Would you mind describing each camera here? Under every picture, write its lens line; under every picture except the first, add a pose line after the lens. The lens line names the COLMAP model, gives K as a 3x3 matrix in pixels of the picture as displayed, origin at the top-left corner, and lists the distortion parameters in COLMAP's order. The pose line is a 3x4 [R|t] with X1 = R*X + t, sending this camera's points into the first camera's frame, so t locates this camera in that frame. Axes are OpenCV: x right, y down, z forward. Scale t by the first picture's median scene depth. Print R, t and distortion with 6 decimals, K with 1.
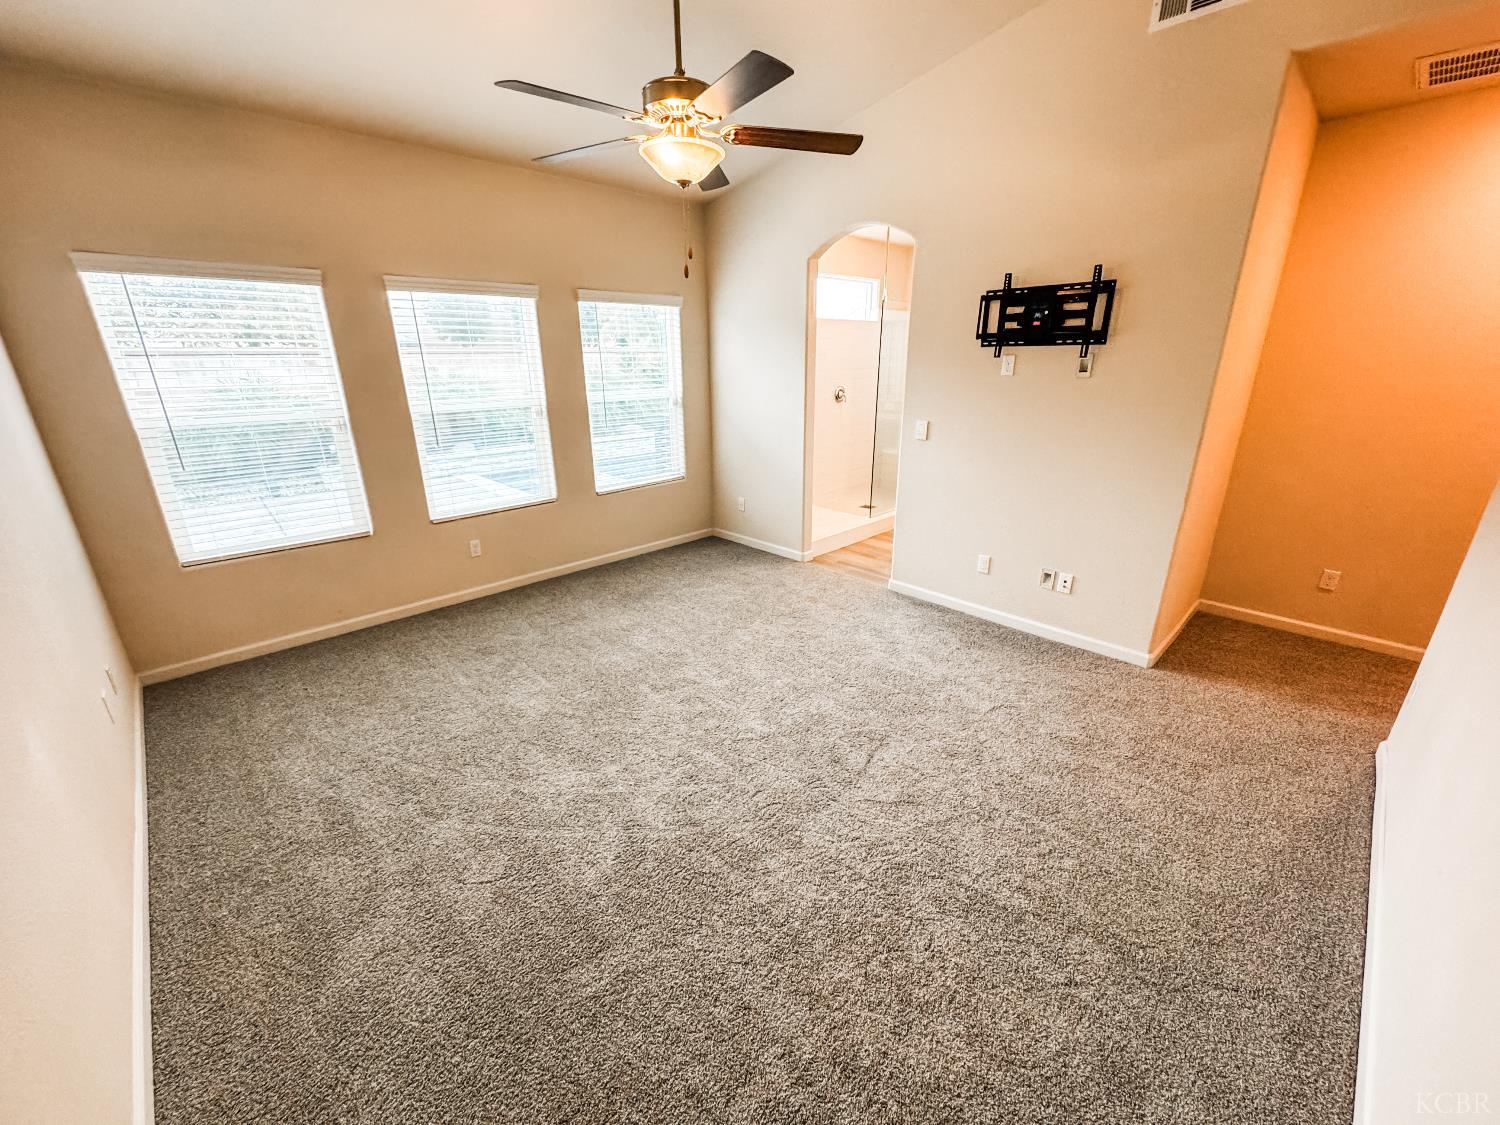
lens RADIAL K [[599.0, 0, 757.7], [0, 599.0, 560.2], [0, 0, 1]] dist [-0.002719, 0.000244]
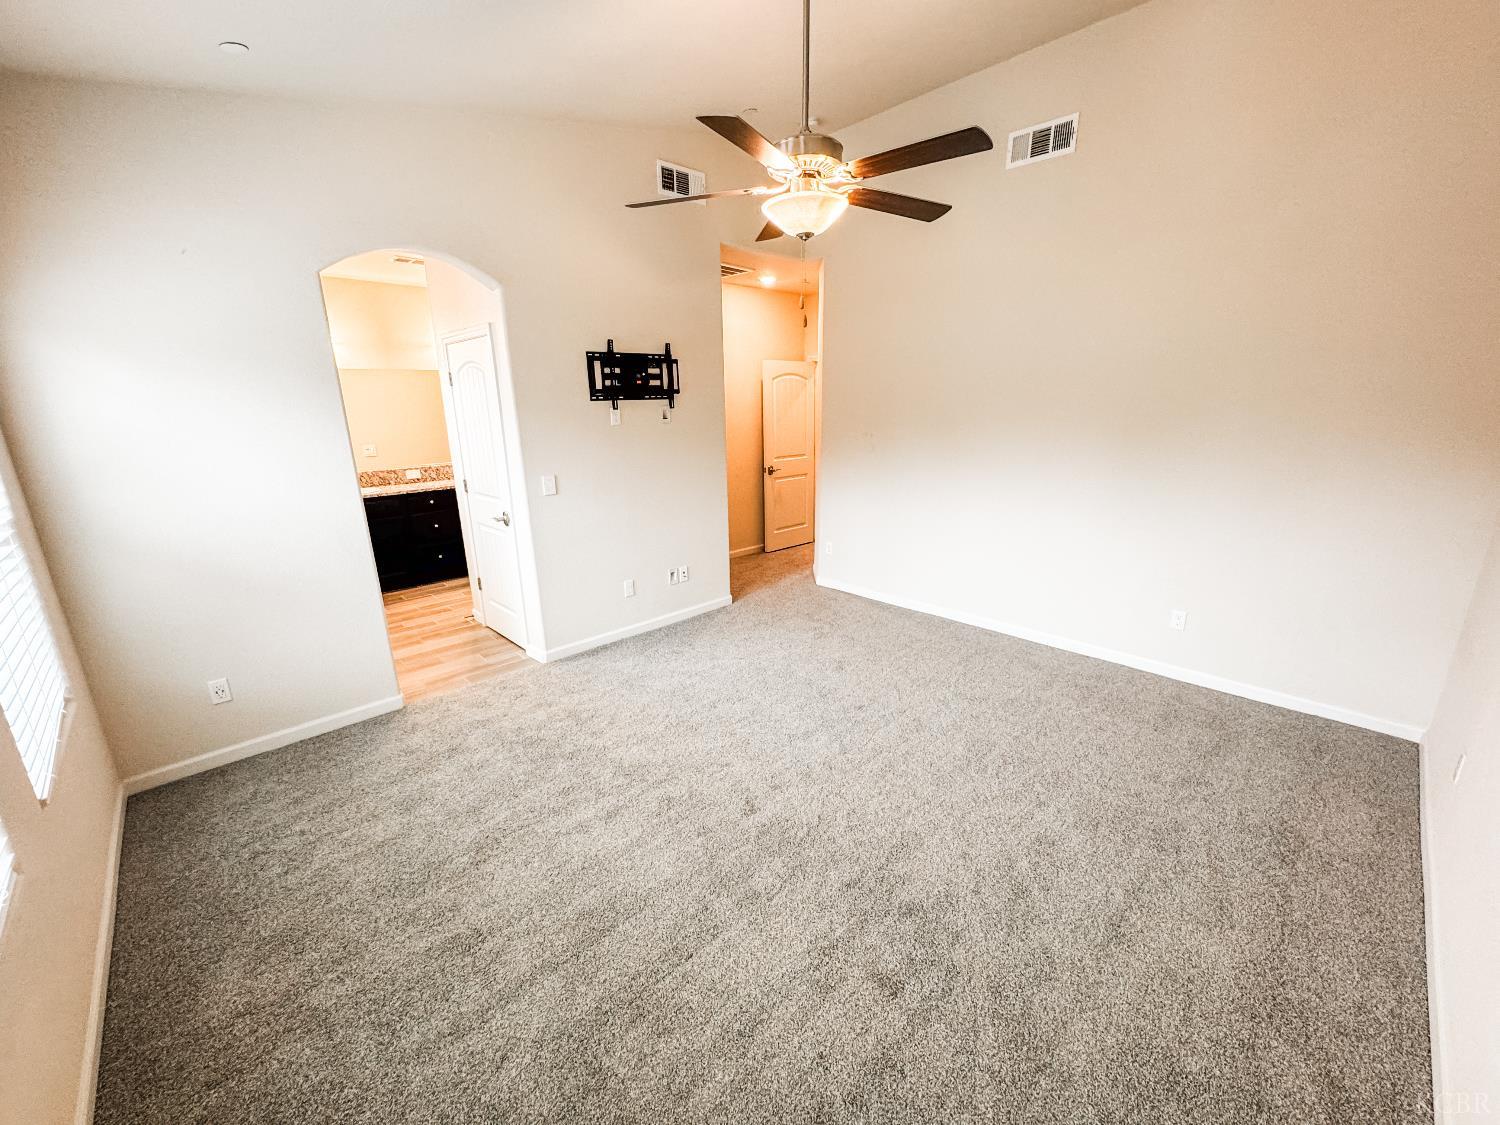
lens RADIAL K [[599.0, 0, 746.5], [0, 599.0, 554.1], [0, 0, 1]] dist [-0.002719, 0.000244]
pose [[0.027152, -0.240991, 0.970148, -0.766476], [0.343812, 0.913548, 0.217309, -0.243977], [-0.938646, 0.327648, 0.107660, 0.717419]]
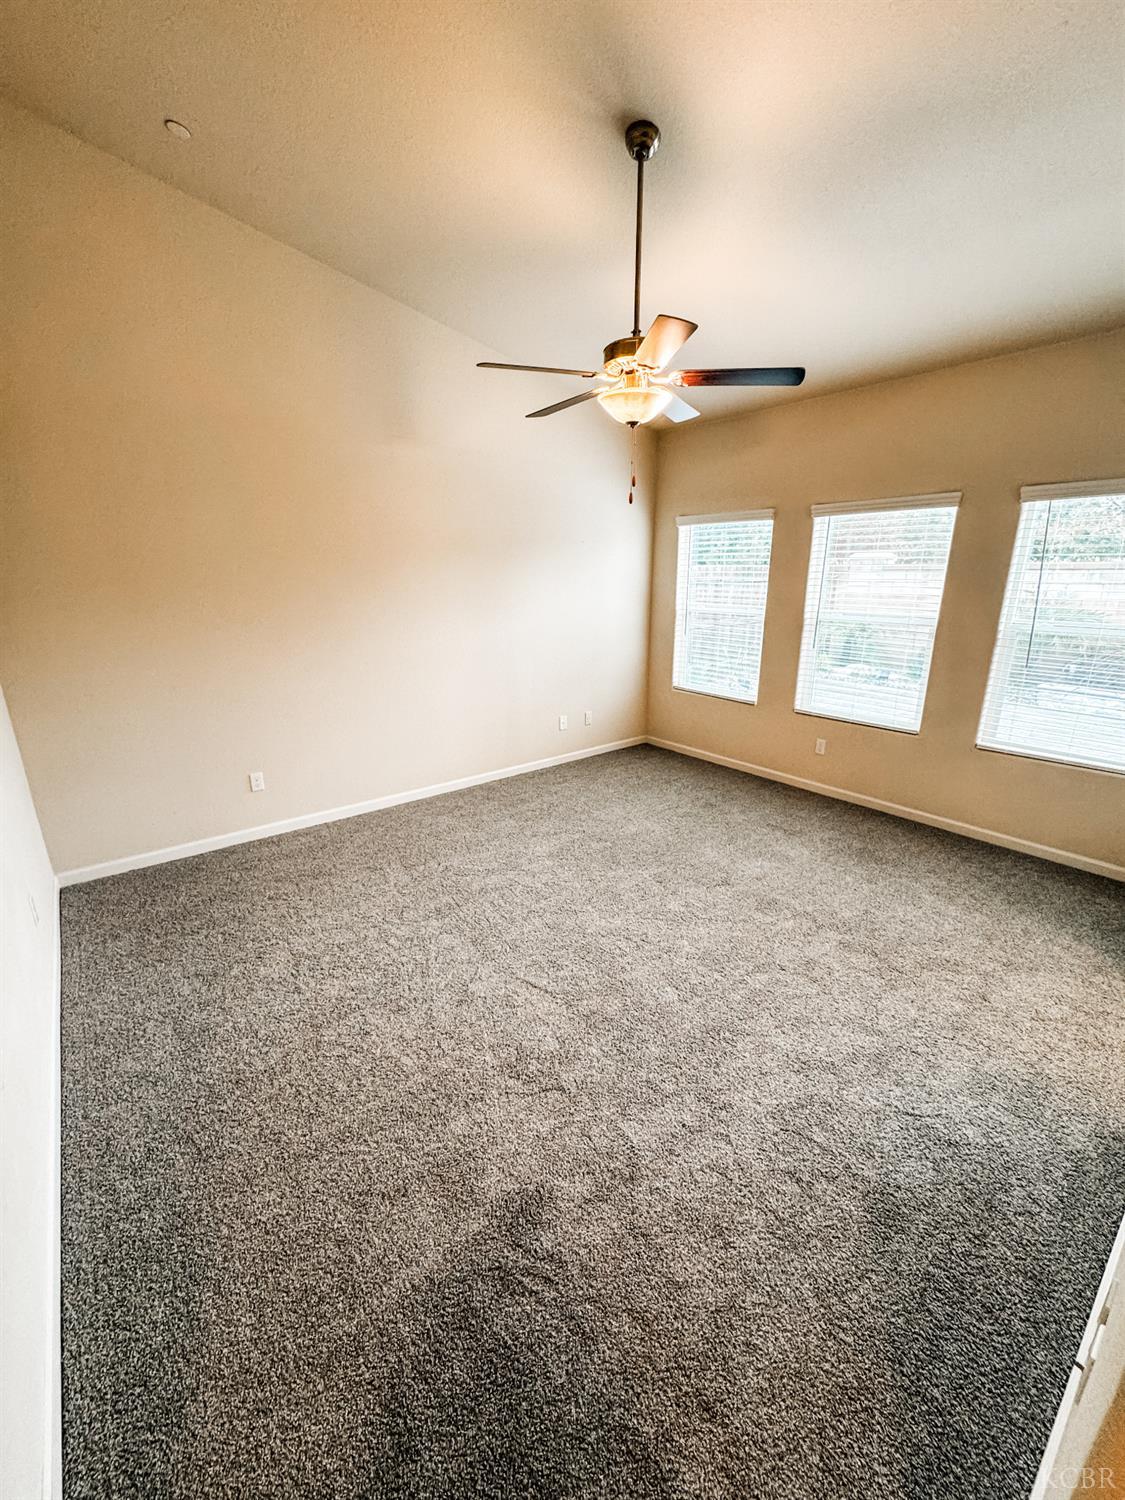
lens RADIAL K [[599.0, 0, 562.1], [0, 599.0, 751.0], [0, 0, 1]] dist [-0.002719, 0.000244]
pose [[-0.090165, 0.290678, -0.952563, 0.723605], [-0.323821, 0.895932, 0.304048, -0.229214], [0.941812, 0.335875, 0.013346, 0.660446]]
